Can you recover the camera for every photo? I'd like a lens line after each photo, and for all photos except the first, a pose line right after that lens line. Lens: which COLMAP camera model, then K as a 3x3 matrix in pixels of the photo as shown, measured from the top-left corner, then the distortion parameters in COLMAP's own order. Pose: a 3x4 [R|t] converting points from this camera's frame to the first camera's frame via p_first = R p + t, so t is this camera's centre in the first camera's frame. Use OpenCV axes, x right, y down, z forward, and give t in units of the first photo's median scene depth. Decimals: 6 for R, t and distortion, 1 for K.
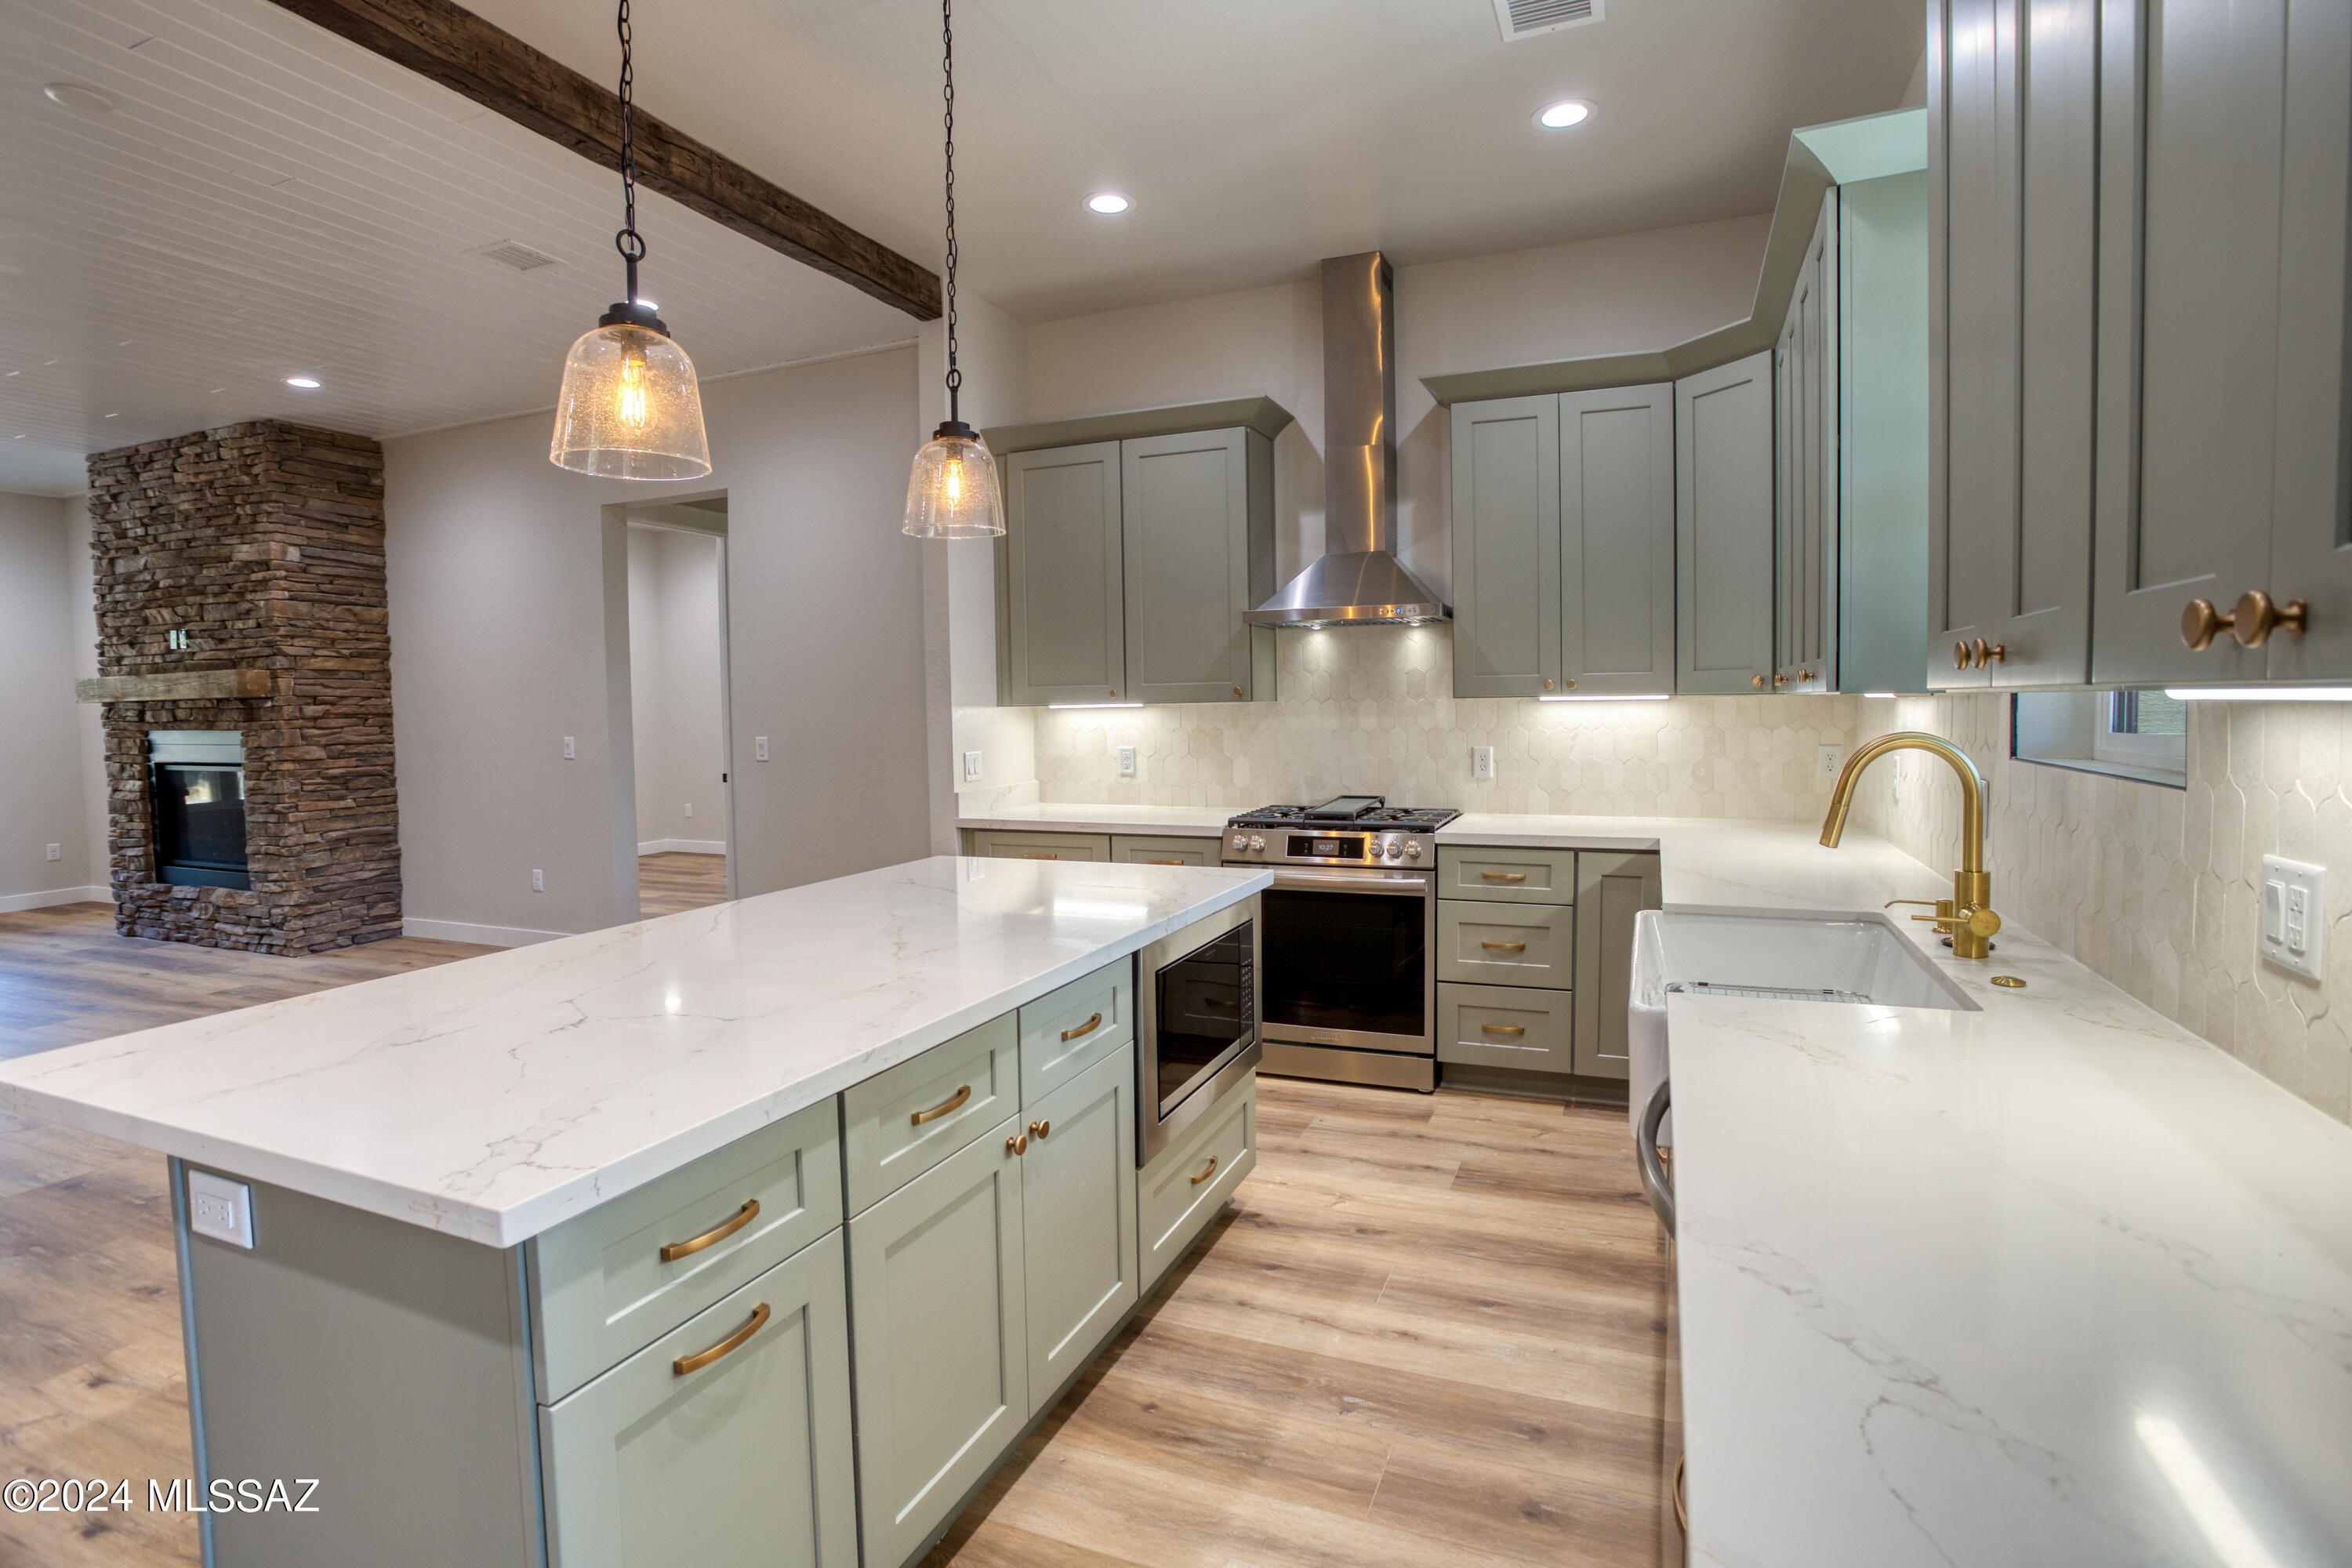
lens RADIAL K [[1154.9, 0, 1177.2], [0, 1154.9, 753.8], [0, 0, 1]] dist [-0.068504, 0.026658]
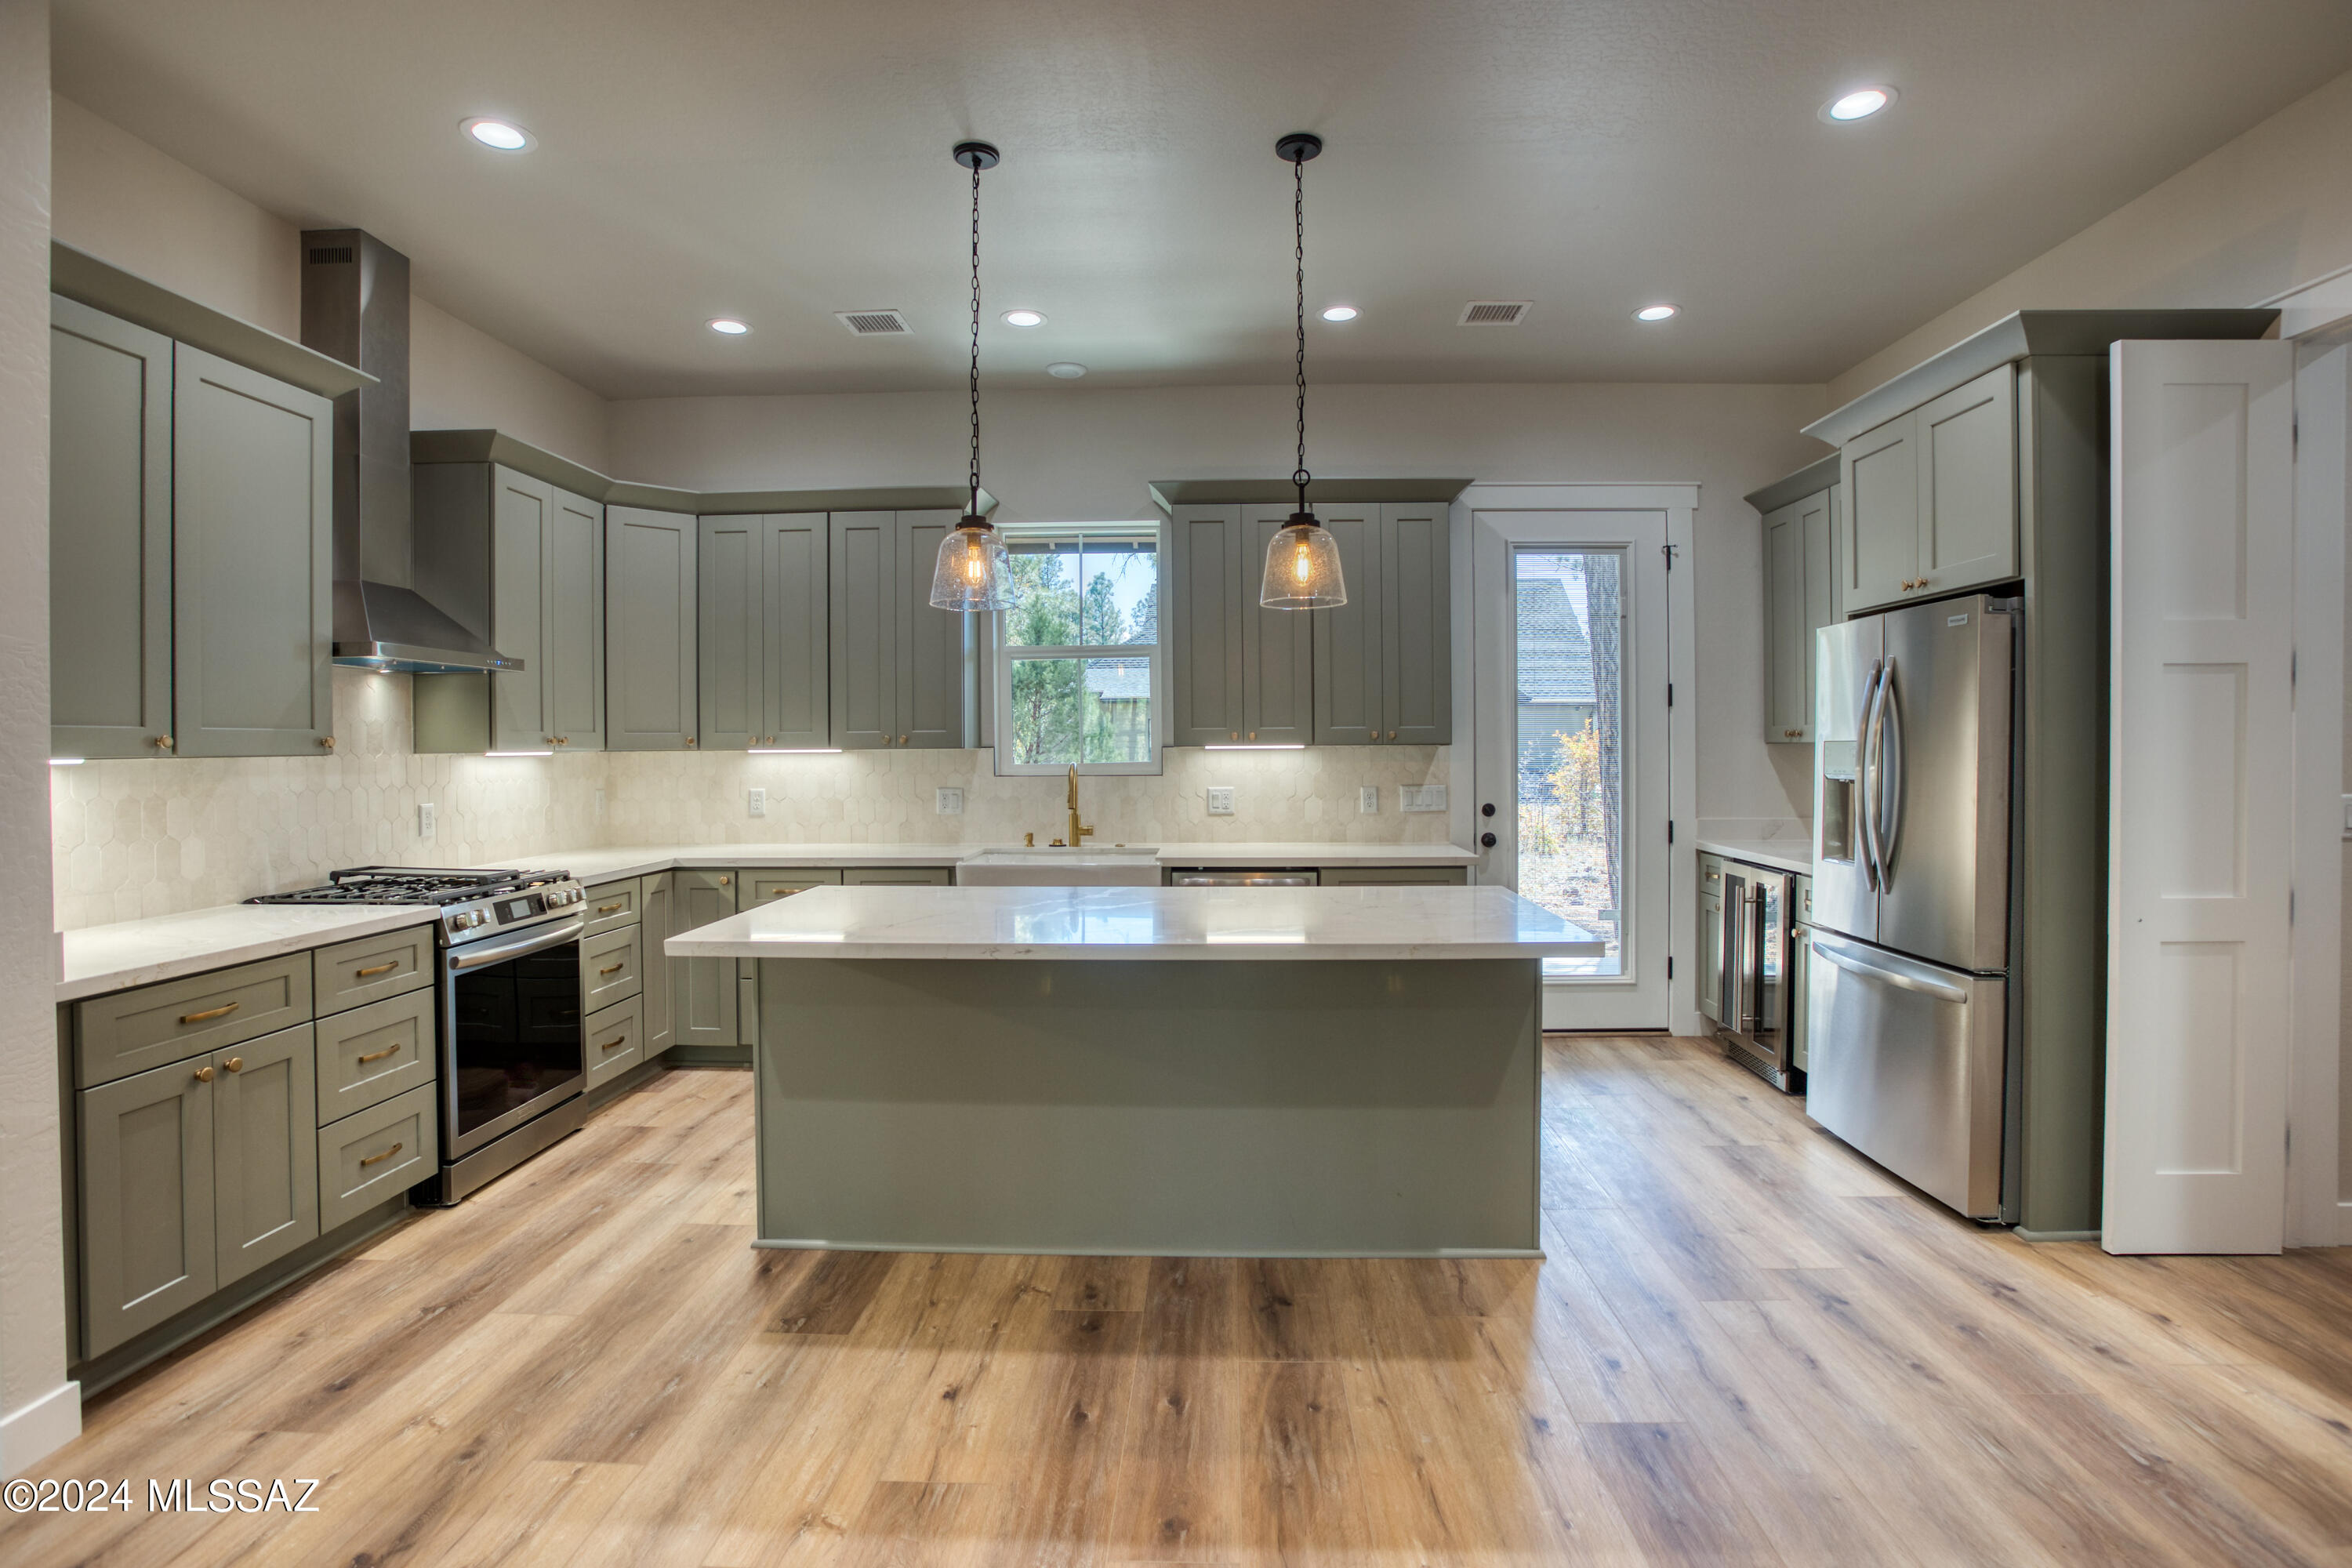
lens RADIAL K [[1154.9, 0, 1177.2], [0, 1154.9, 753.8], [0, 0, 1]] dist [-0.068504, 0.026658]
pose [[-0.343703, 0.010558, 0.939019, -0.788671], [0.055336, 0.998427, 0.009028, -0.020633], [-0.937447, 0.055064, -0.343746, 0.690871]]
